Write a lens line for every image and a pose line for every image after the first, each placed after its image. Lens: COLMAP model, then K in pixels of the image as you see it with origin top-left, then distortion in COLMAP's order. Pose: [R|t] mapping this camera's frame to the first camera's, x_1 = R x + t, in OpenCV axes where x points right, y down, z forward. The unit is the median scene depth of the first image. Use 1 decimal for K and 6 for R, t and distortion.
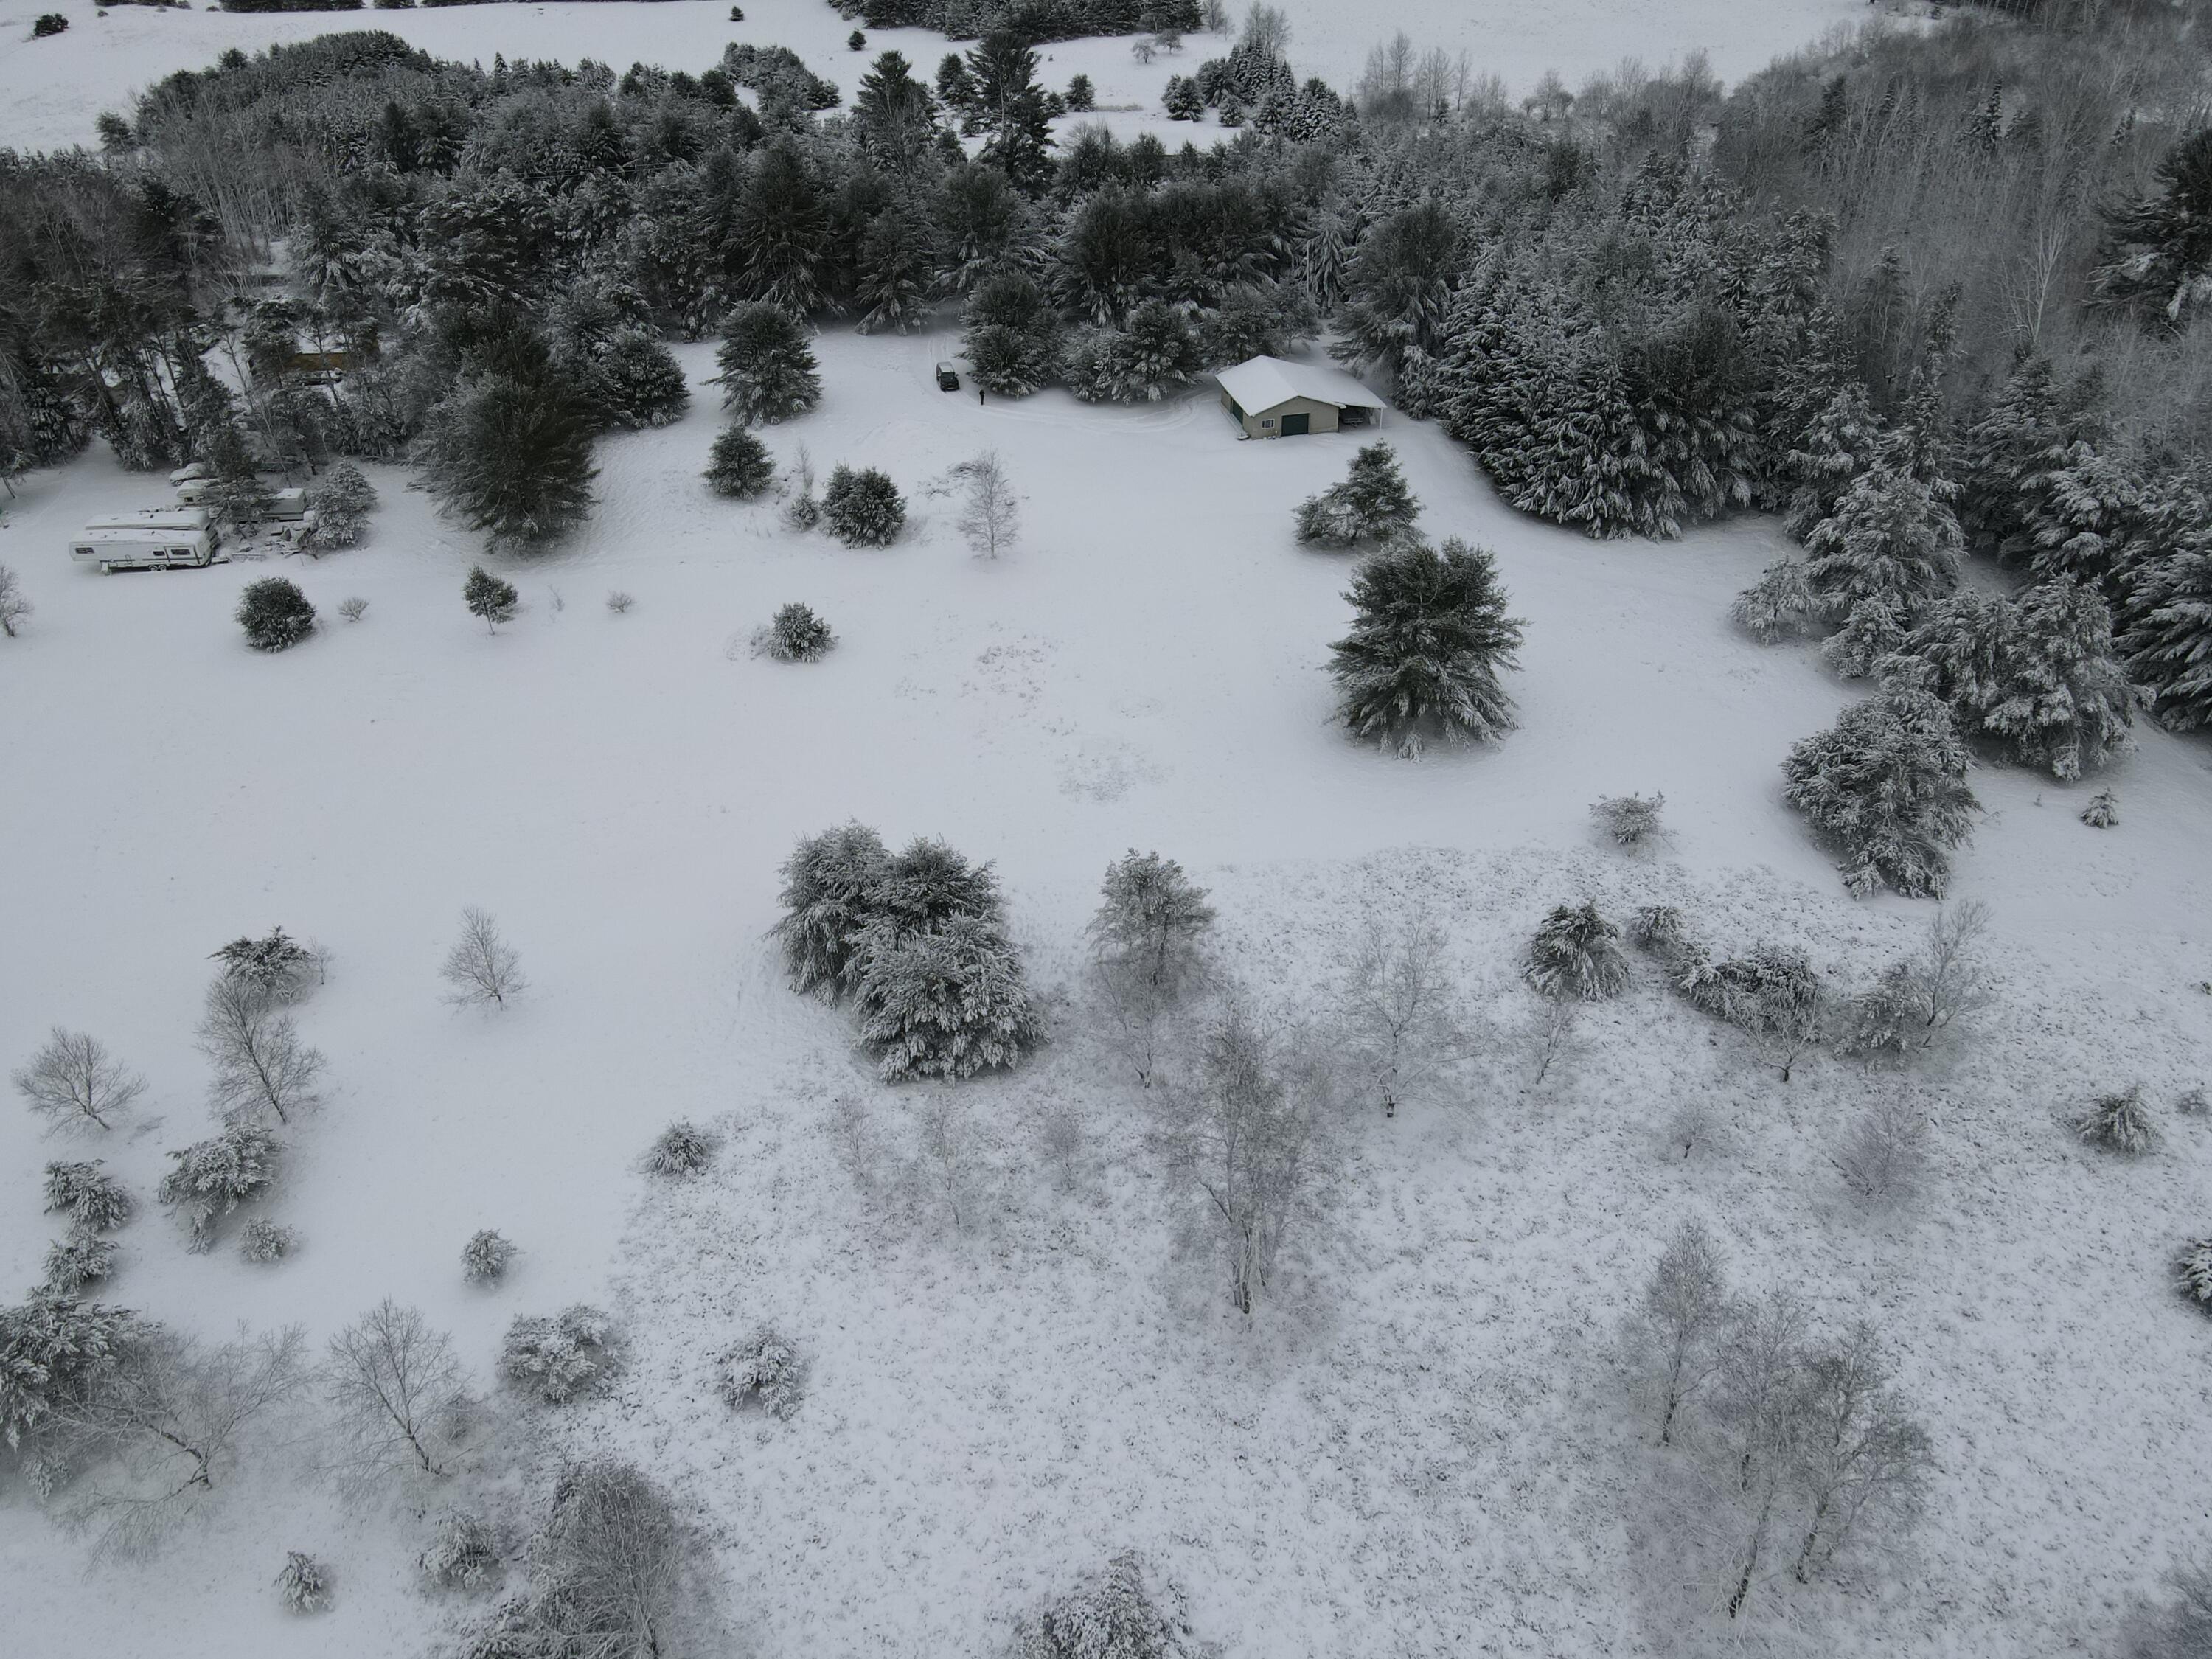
lens RADIAL K [[1634.7, 0, 1103.4], [0, 1634.7, 819.0], [0, 0, 1]] dist [0.018498, 0.006699]
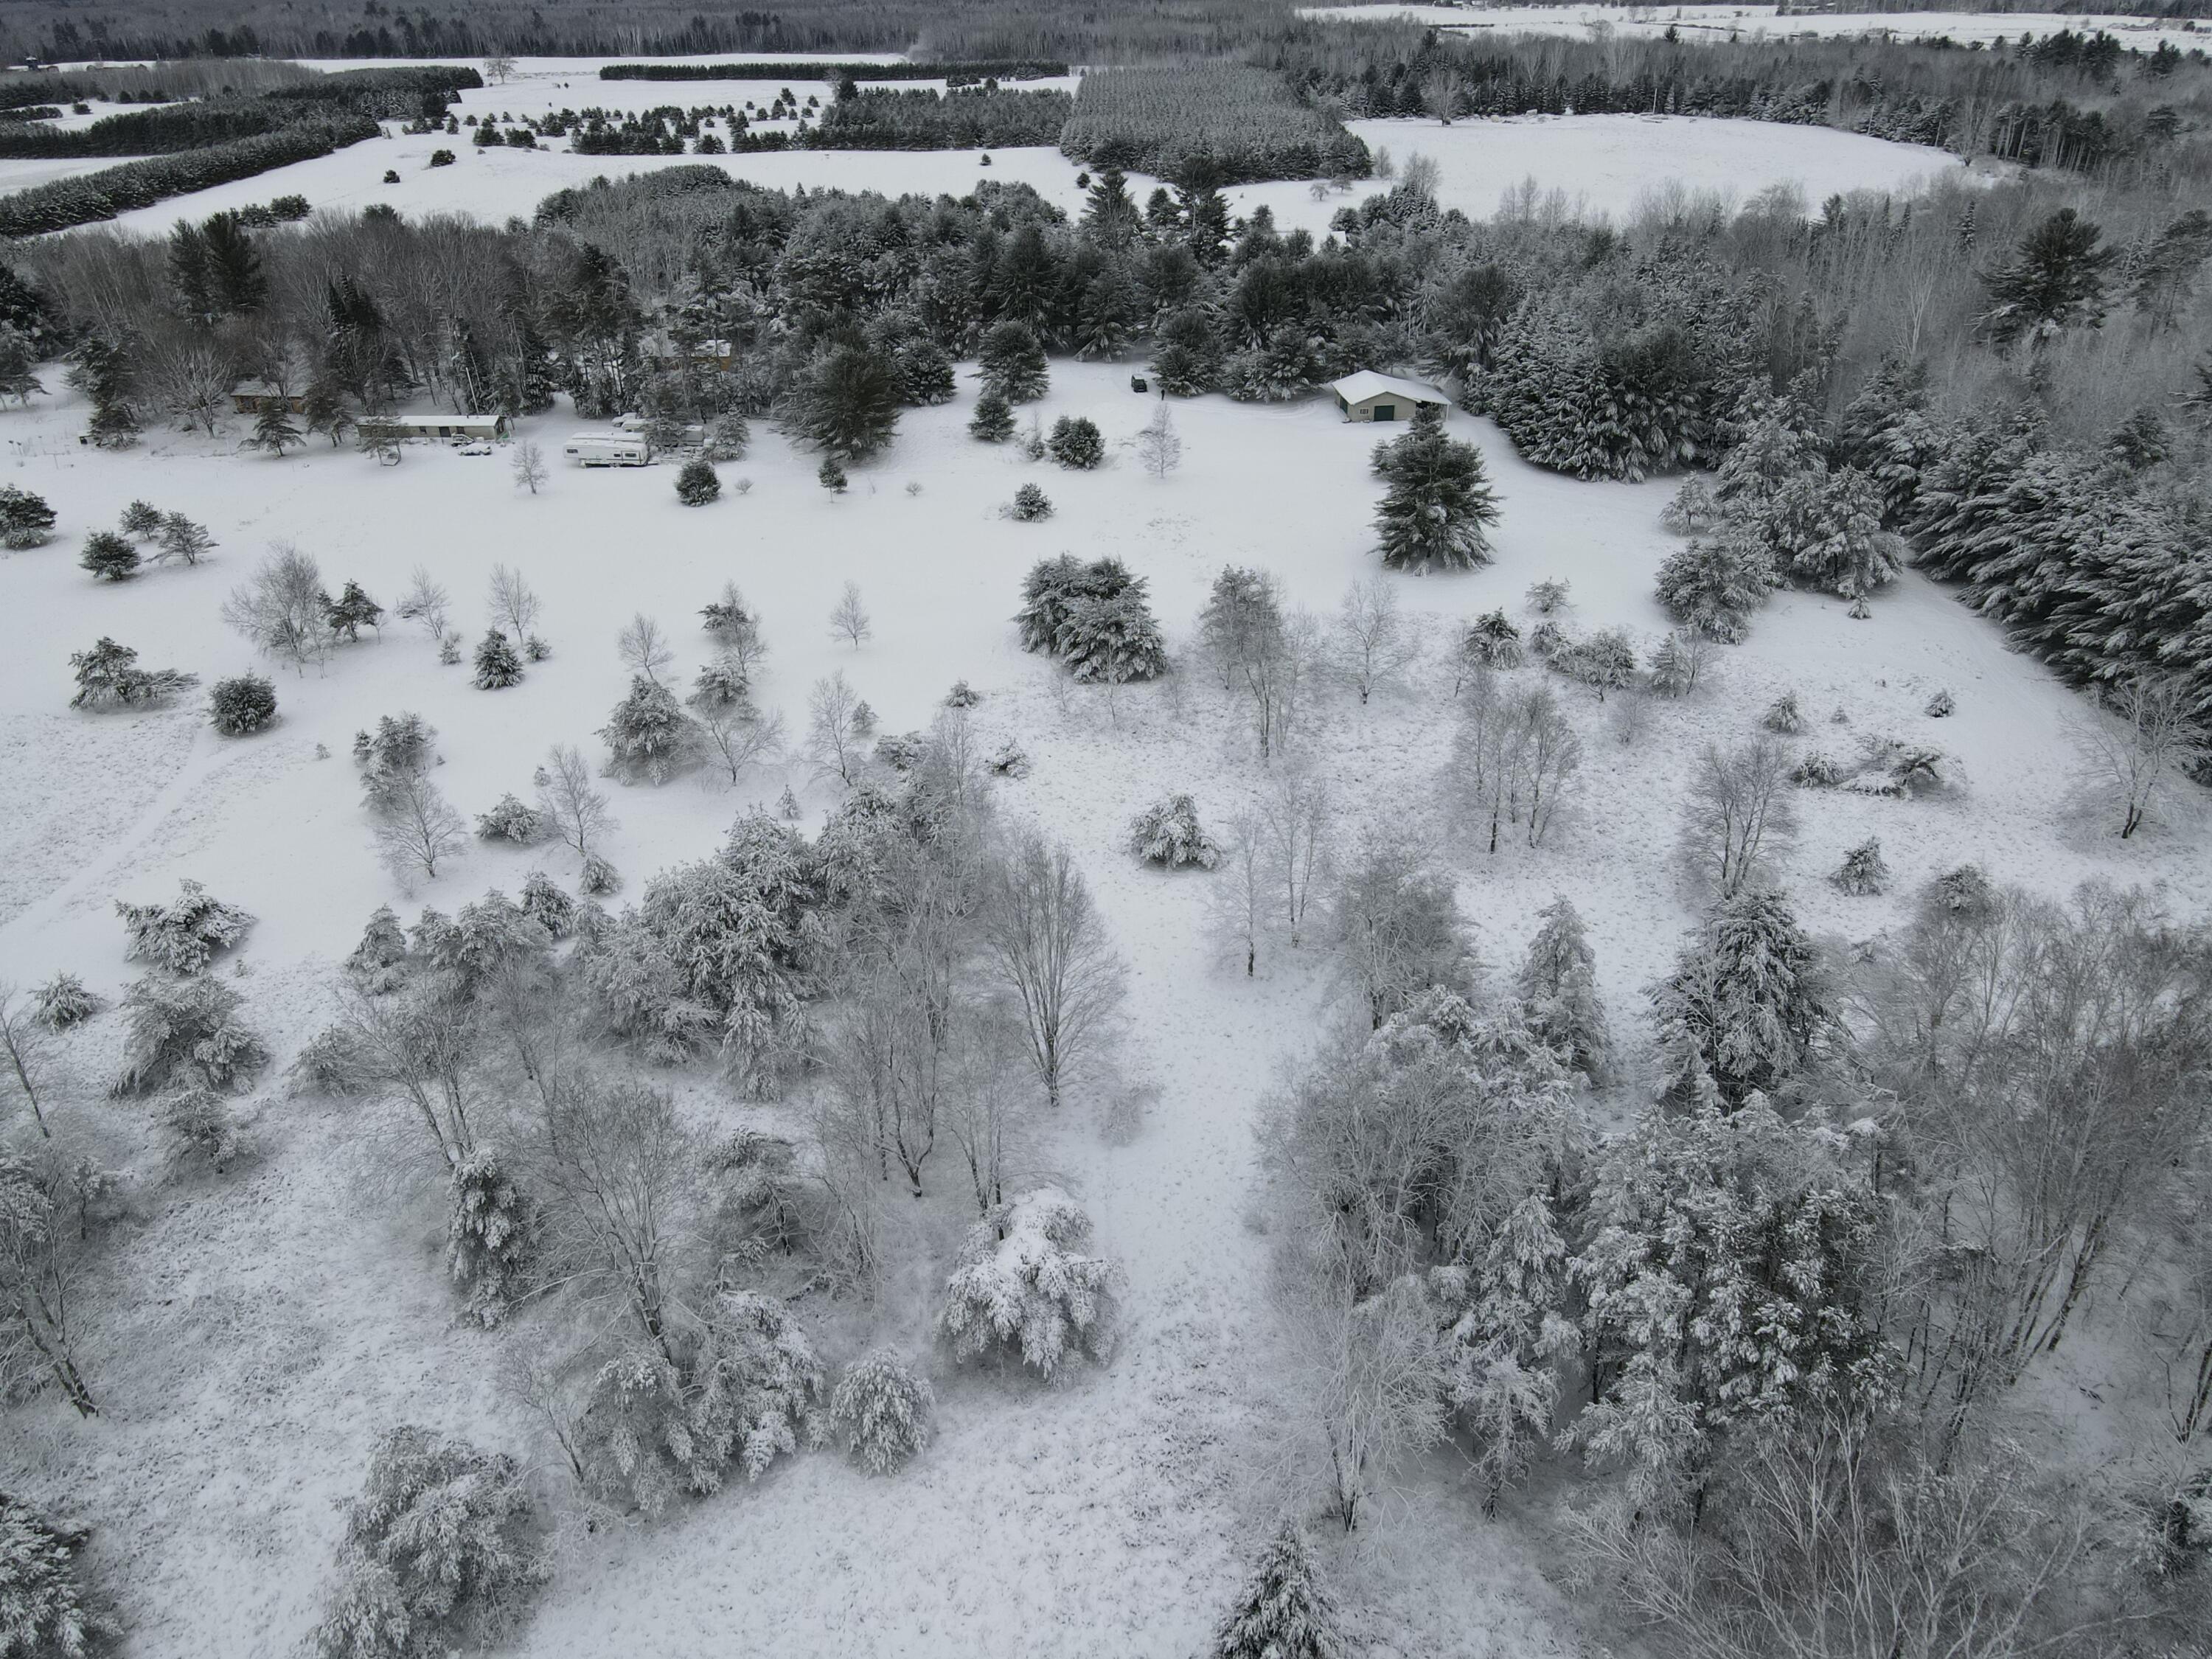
lens RADIAL K [[1634.7, 0, 1103.4], [0, 1634.7, 819.0], [0, 0, 1]] dist [0.018498, 0.006699]
pose [[0.992837, 0.059757, -0.103458, 0.043512], [-0.068827, 0.993876, -0.086443, 0.236127], [0.097659, 0.092944, 0.990870, -0.369715]]
